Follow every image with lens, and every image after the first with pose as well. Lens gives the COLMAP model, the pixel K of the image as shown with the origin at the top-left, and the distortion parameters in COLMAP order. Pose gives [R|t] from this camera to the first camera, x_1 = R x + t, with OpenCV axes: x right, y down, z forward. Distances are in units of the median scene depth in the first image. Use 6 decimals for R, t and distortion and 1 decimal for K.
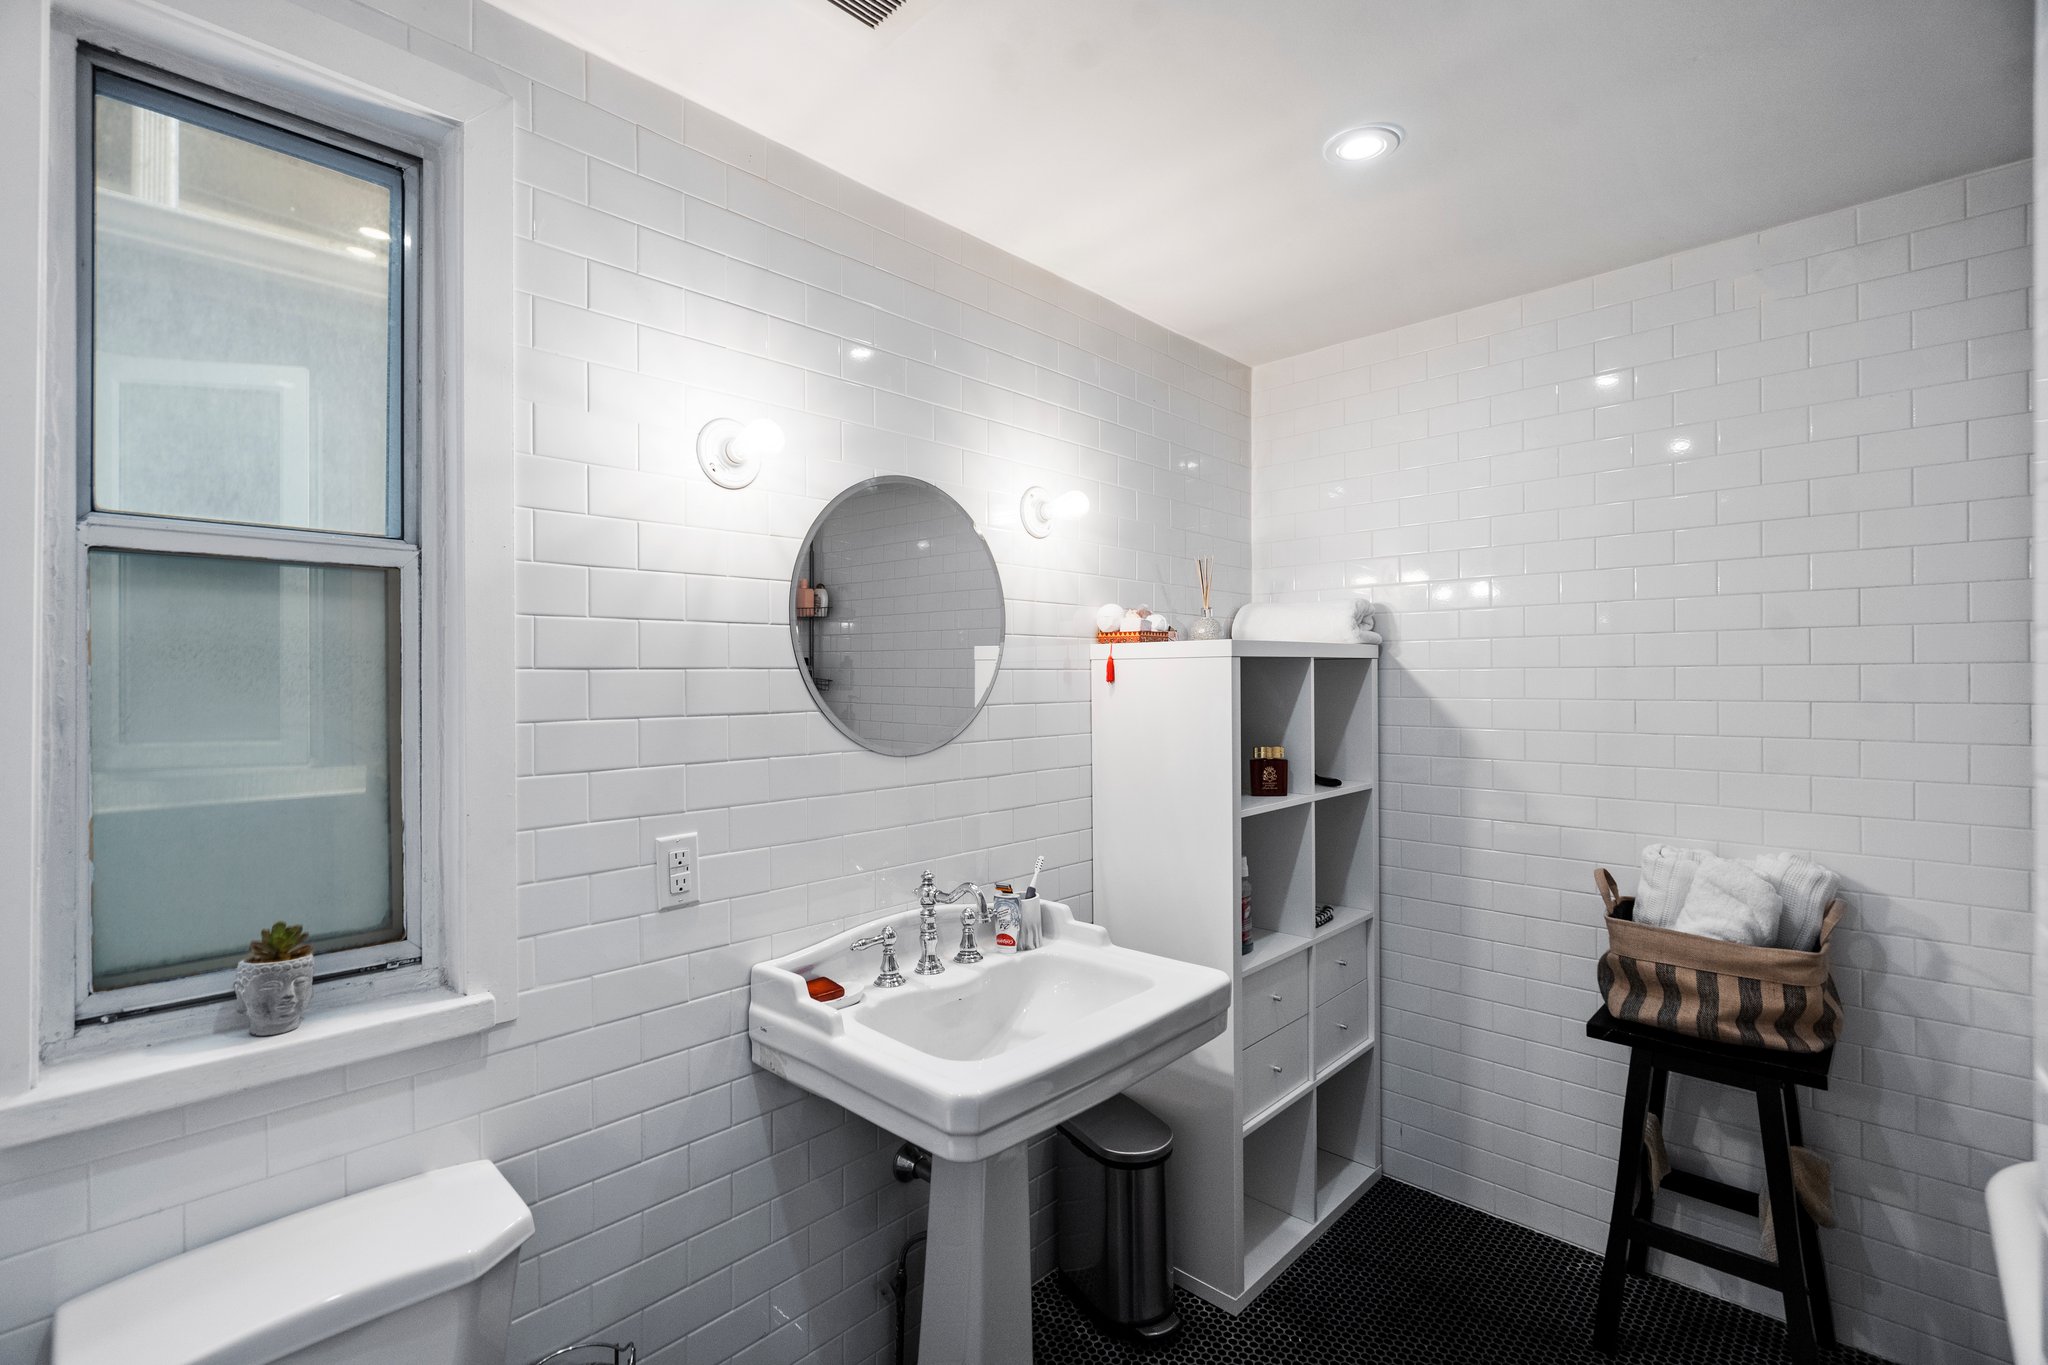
lens RADIAL K [[932.8, 0, 1009.6], [0, 932.8, 671.1], [0, 0, 1]] dist [-0.000681, 0.001533]
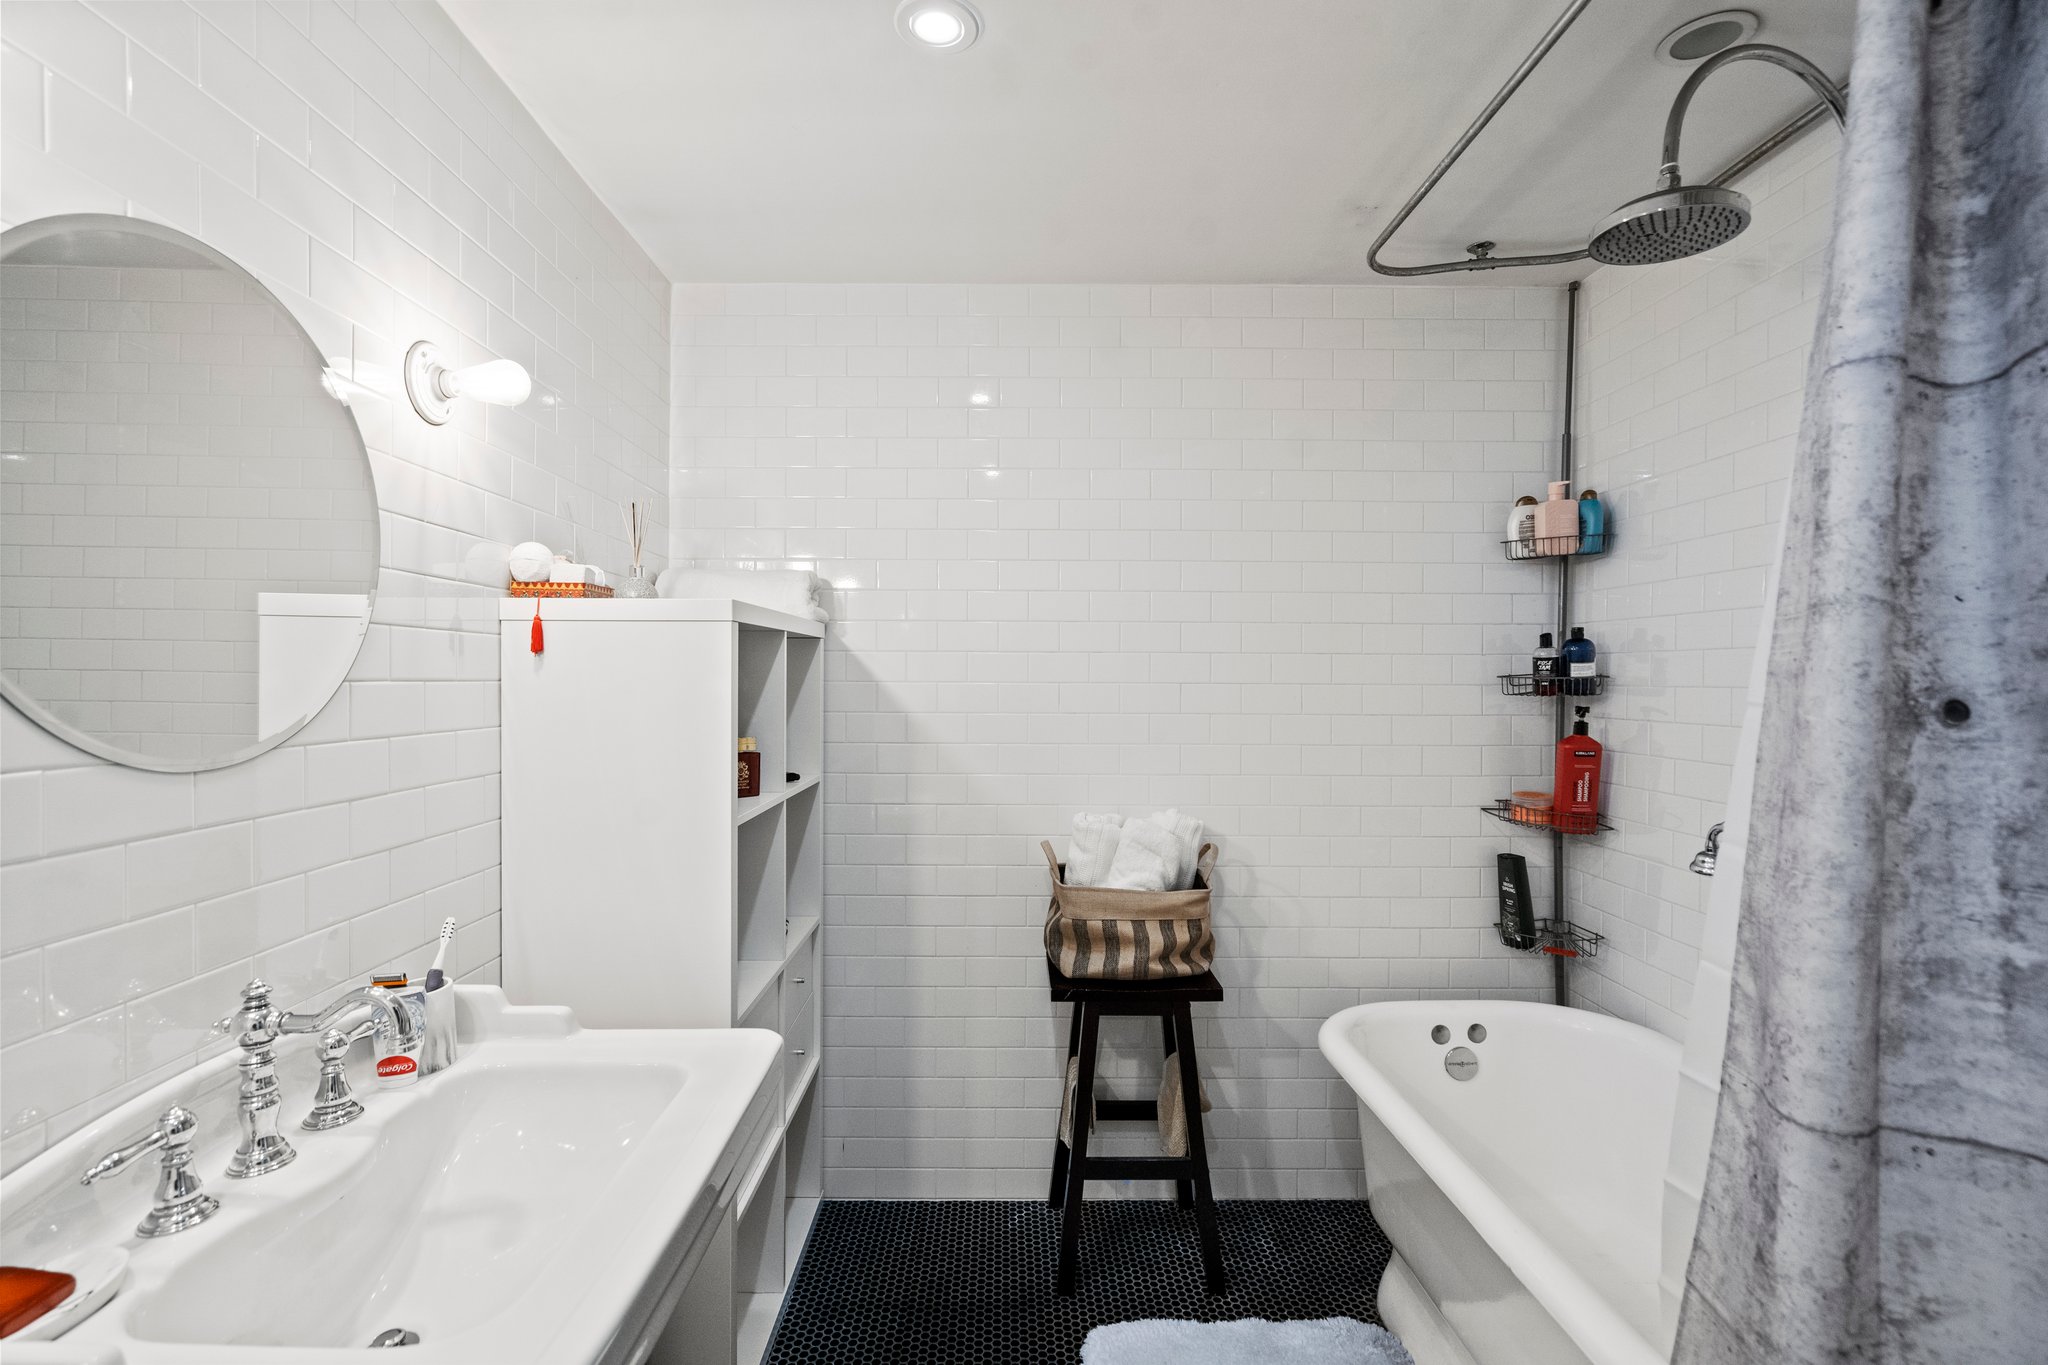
lens RADIAL K [[923.8, 0, 1013.1], [0, 923.8, 684.4], [0, 0, 1]] dist [-0.005608, 0.001989]
pose [[0.714516, 0.006603, 0.699588, -0.141811], [-0.014944, 0.999871, 0.005825, 0.030899], [-0.699460, -0.014617, 0.714523, 0.300250]]
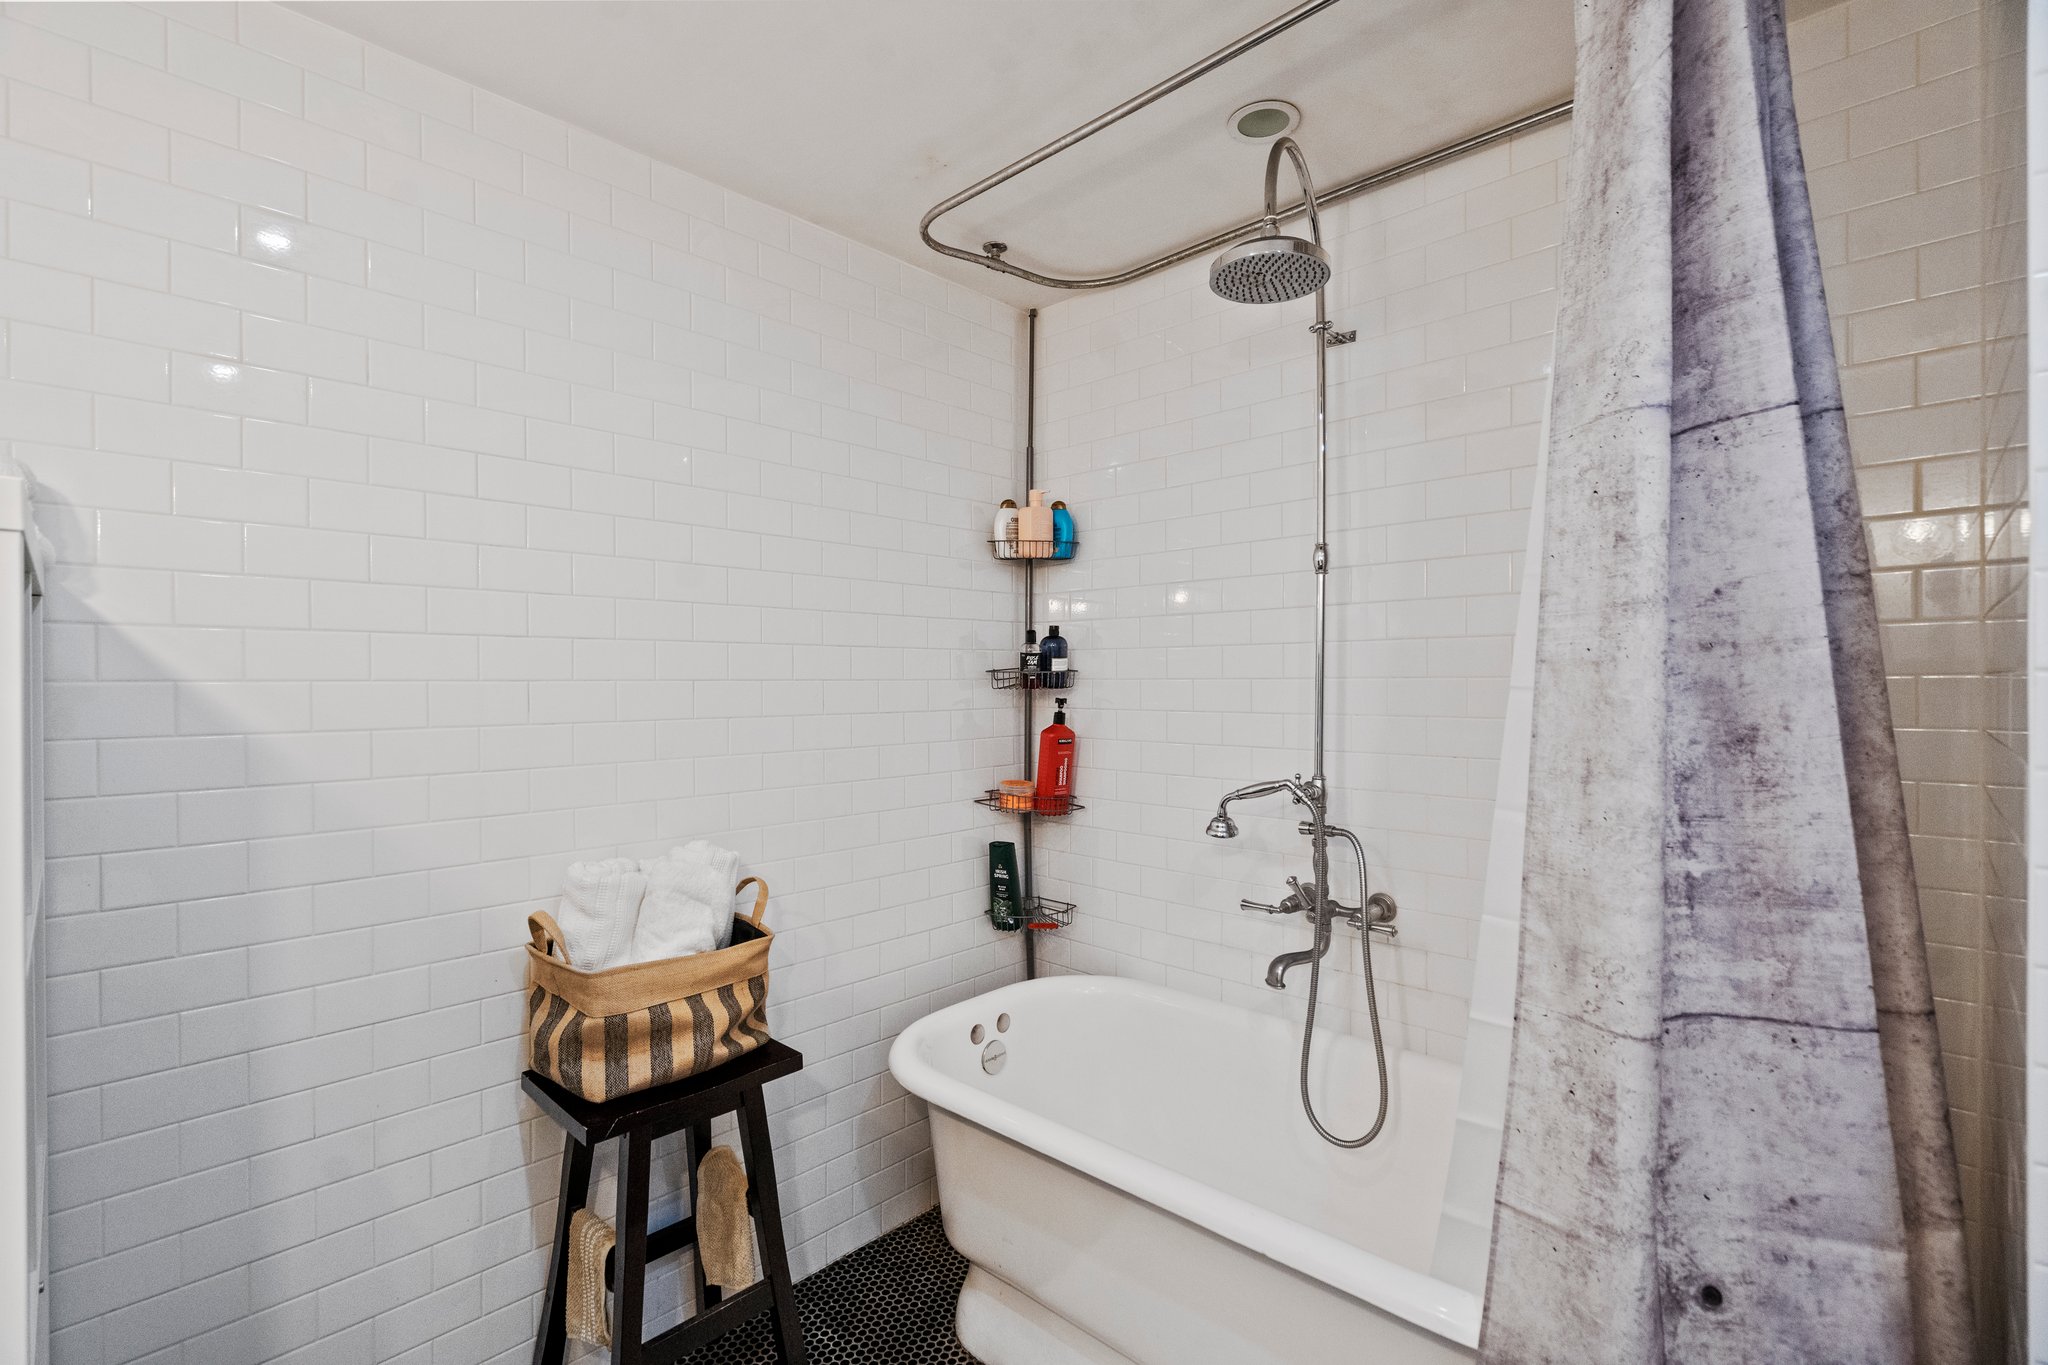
lens RADIAL K [[923.8, 0, 1013.1], [0, 923.8, 684.4], [0, 0, 1]] dist [-0.005608, 0.001989]
pose [[-0.002366, 0.002145, 0.999995, -0.090308], [-0.003604, 0.999991, -0.002153, 0.038603], [-0.999991, -0.003609, -0.002358, 0.689540]]
